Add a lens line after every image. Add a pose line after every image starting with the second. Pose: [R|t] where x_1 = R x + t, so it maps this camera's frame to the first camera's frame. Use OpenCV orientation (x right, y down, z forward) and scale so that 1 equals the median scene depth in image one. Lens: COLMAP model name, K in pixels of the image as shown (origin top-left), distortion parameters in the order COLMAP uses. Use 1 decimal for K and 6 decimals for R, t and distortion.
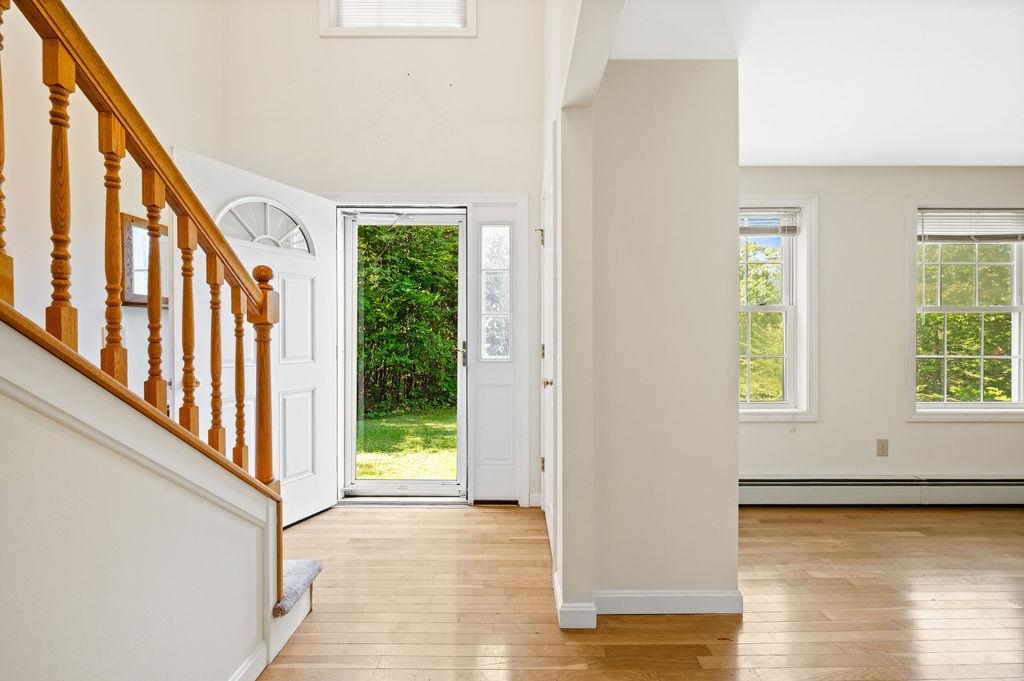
lens RADIAL K [[415.4, 0, 517.7], [0, 415.4, 336.8], [0, 0, 1]] dist [-0.003900, 0.000218]
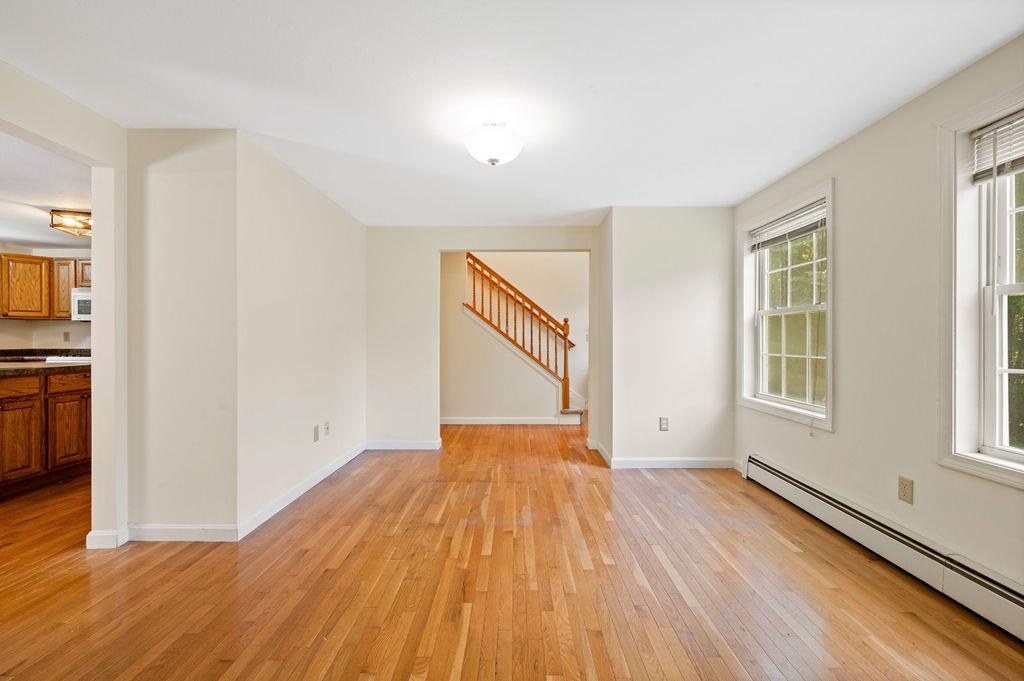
lens RADIAL K [[415.4, 0, 514.7], [0, 415.4, 339.0], [0, 0, 1]] dist [-0.003900, 0.000218]
pose [[-0.000943, 0.005597, -0.999984, 1.612966], [-0.007690, 0.999955, 0.005604, 0.005837], [0.999970, 0.007695, -0.000900, 0.316490]]
